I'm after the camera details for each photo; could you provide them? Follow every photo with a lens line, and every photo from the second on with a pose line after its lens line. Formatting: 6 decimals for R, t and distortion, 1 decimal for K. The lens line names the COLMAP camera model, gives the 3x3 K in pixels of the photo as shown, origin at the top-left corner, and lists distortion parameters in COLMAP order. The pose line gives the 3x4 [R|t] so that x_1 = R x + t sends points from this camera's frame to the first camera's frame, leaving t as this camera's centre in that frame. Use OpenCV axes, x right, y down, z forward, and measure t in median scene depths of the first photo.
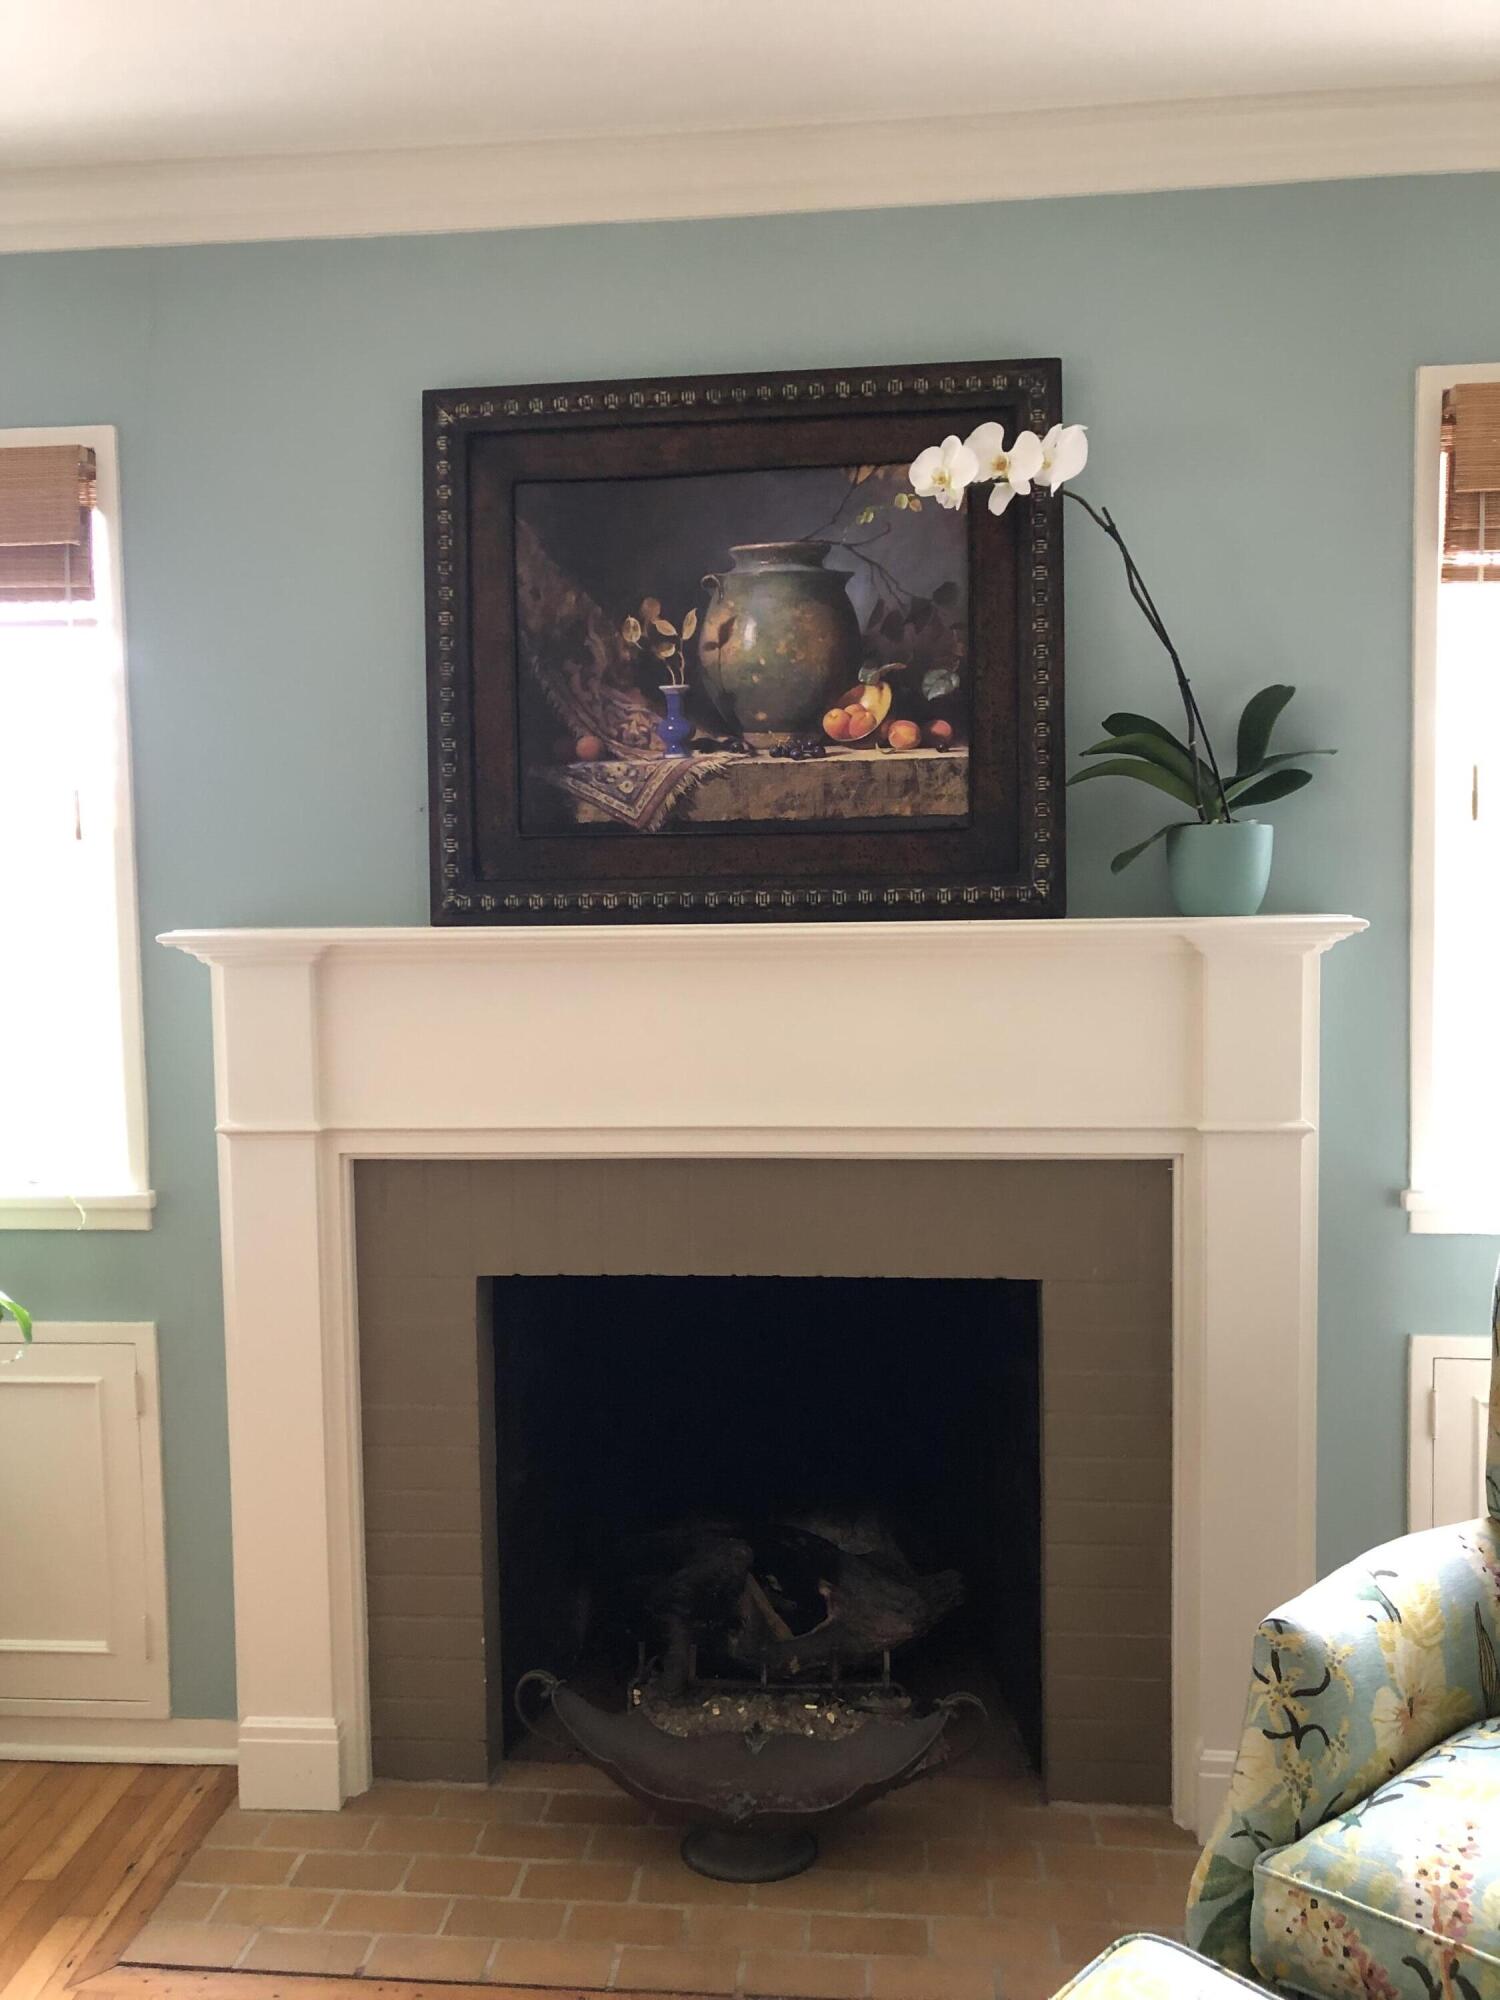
lens RADIAL K [[1641.0, 0, 750.0], [0, 1641.0, 1000.0], [0, 0, 1]] dist [0.117323, -0.321729]
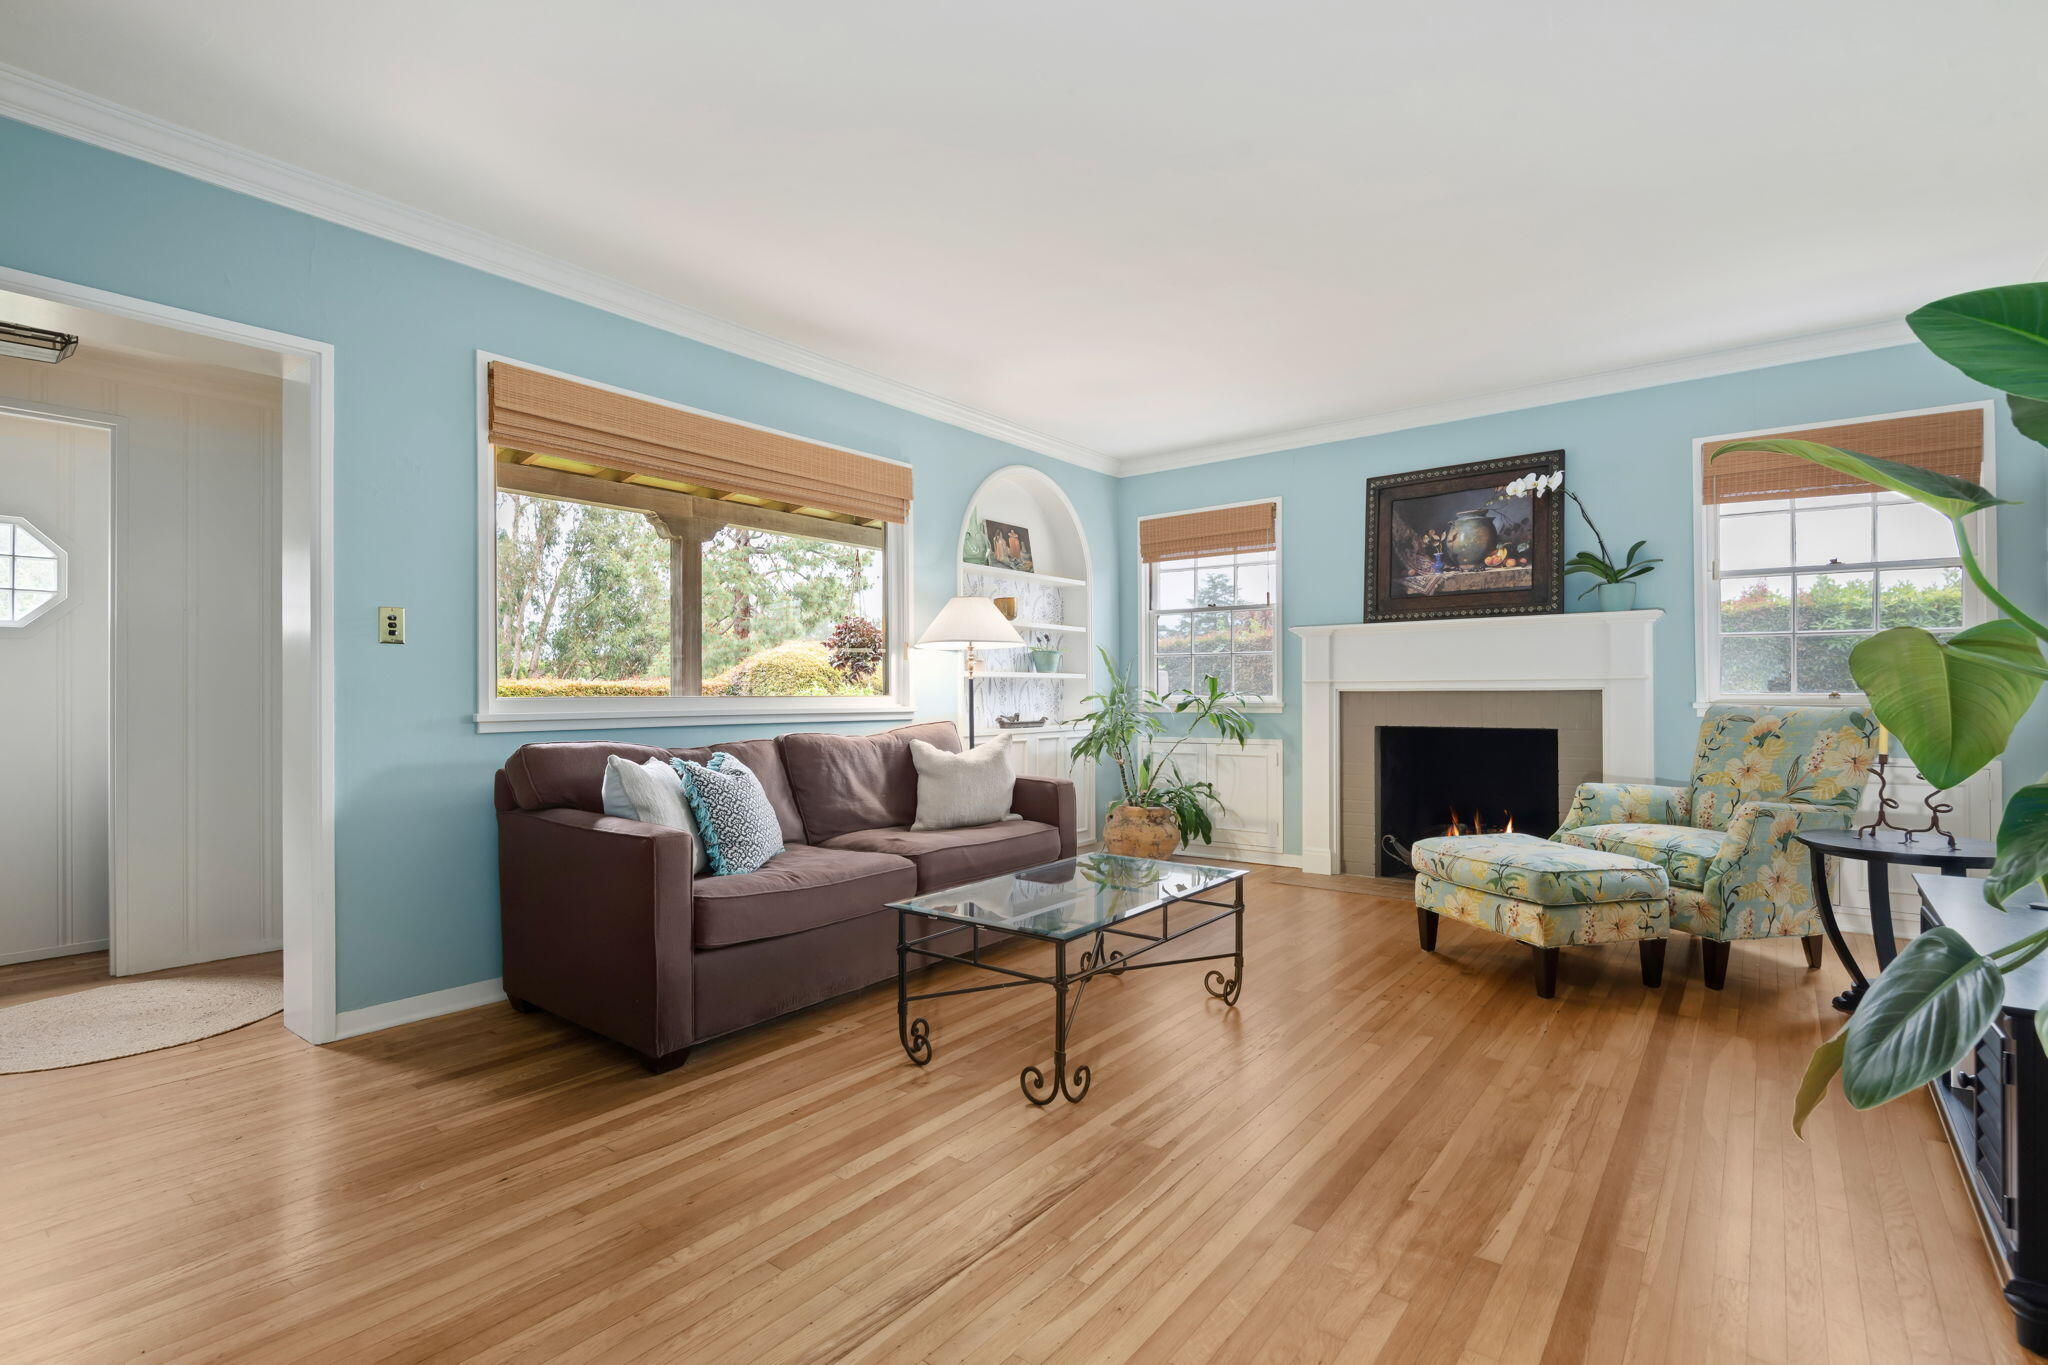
lens RADIAL K [[941.3, 0, 1024.0], [0, 941.3, 682.5], [0, 0, 1]] dist [0.004285, -0.000965]
pose [[0.839605, 0.008533, -0.543131, 0.304228], [-0.057783, 0.995606, -0.073683, 0.278879], [0.540116, 0.093248, 0.836409, -1.115091]]
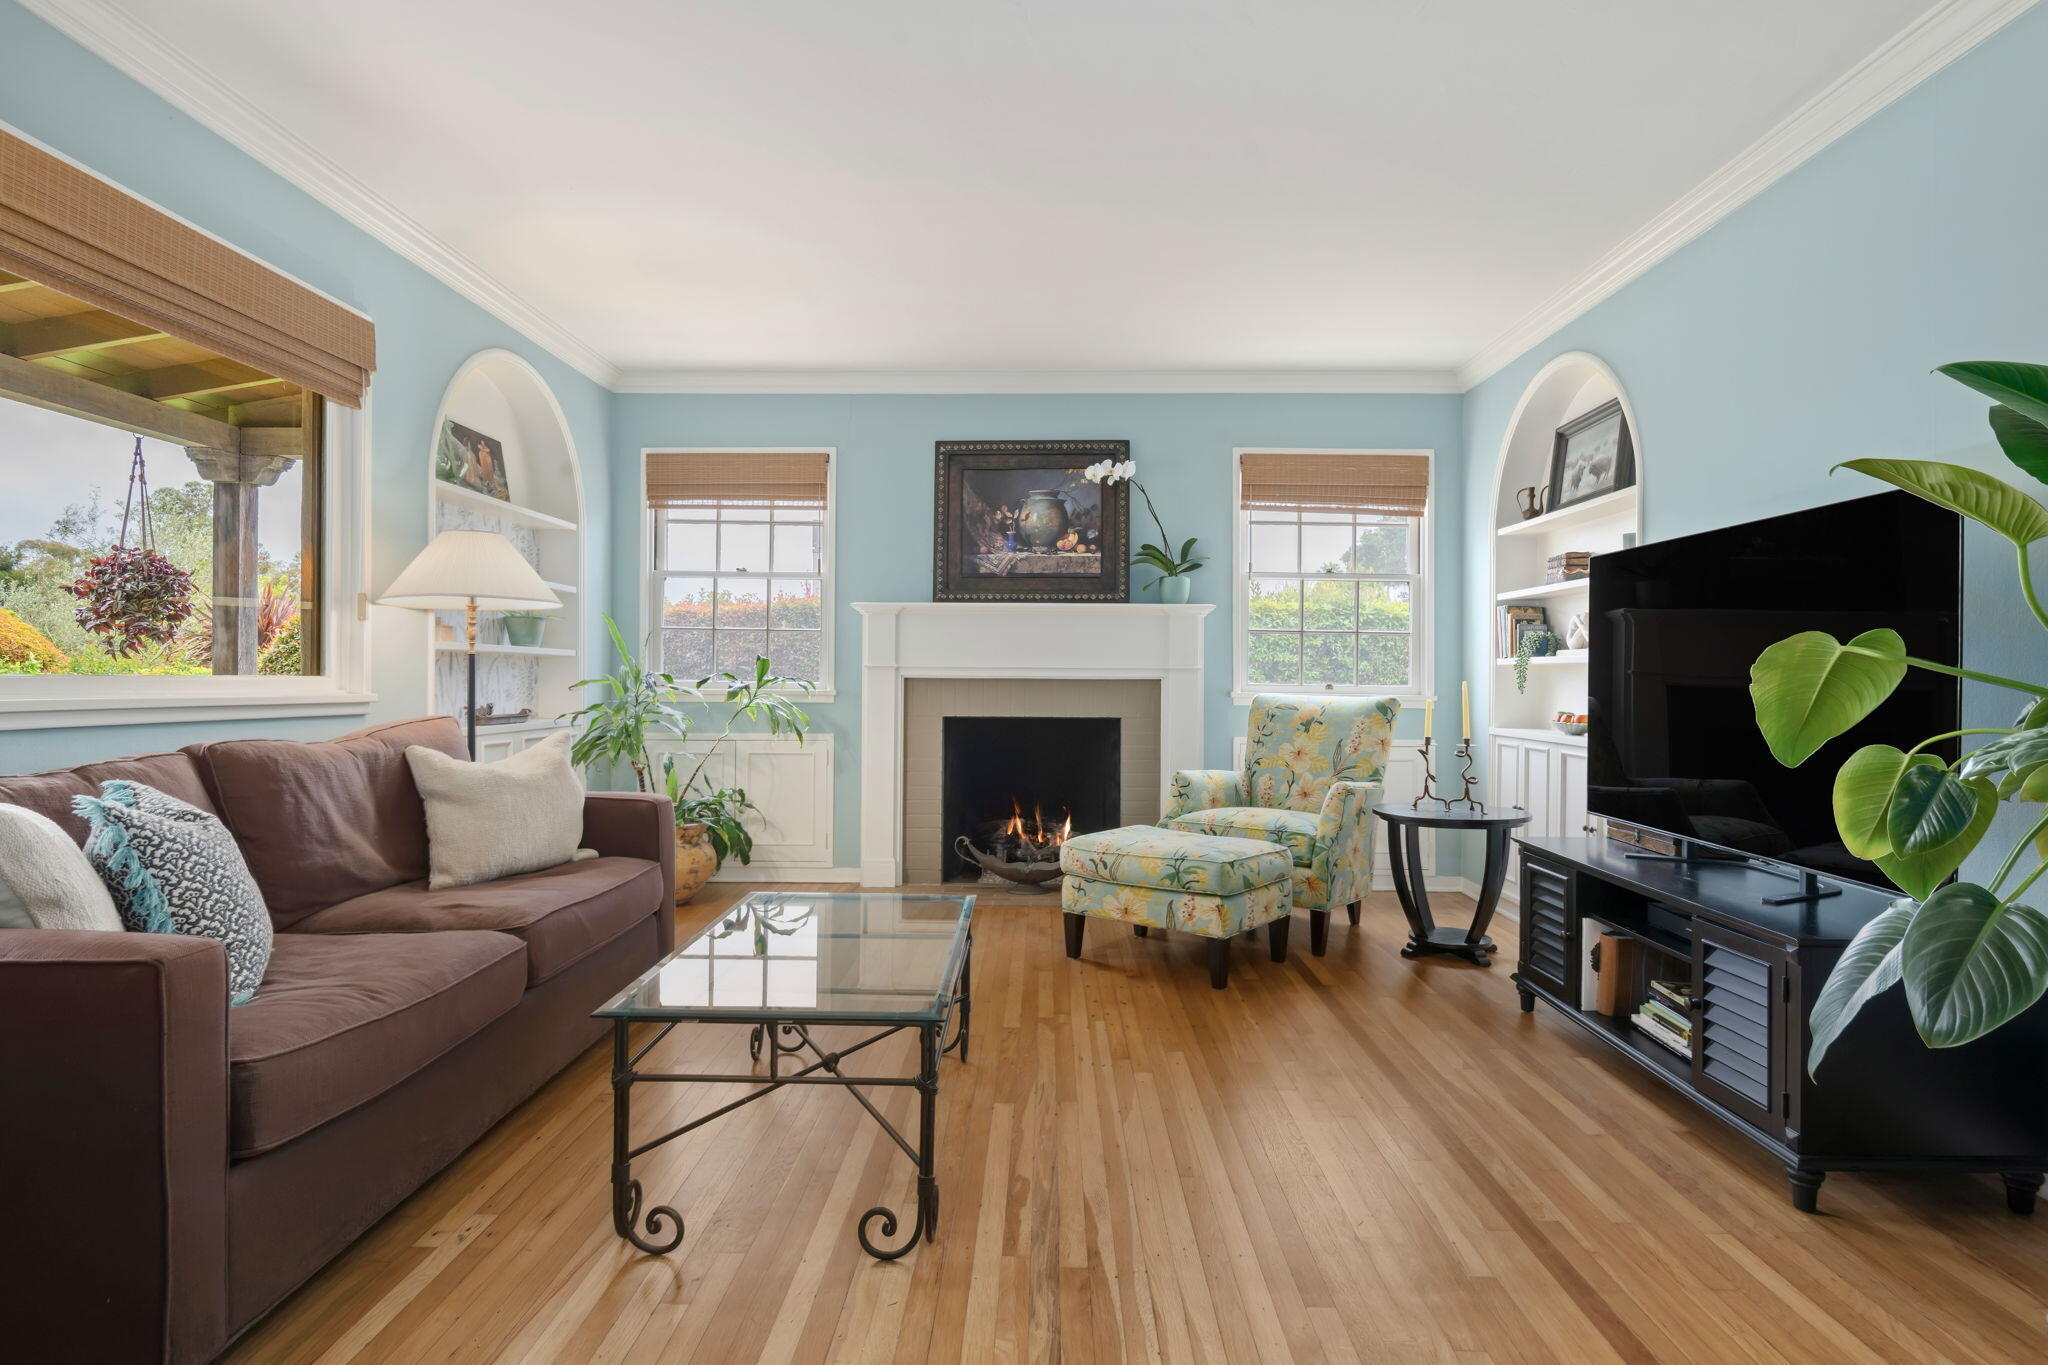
lens RADIAL K [[1065.6, 0, 1025.7], [0, 1065.6, 675.3], [0, 0, 1]] dist [0.024001, -0.026960]
pose [[0.997703, 0.025803, 0.062627, -0.143493], [-0.020022, 0.995627, -0.091251, 0.284902], [-0.064708, 0.089787, 0.993857, -1.076771]]
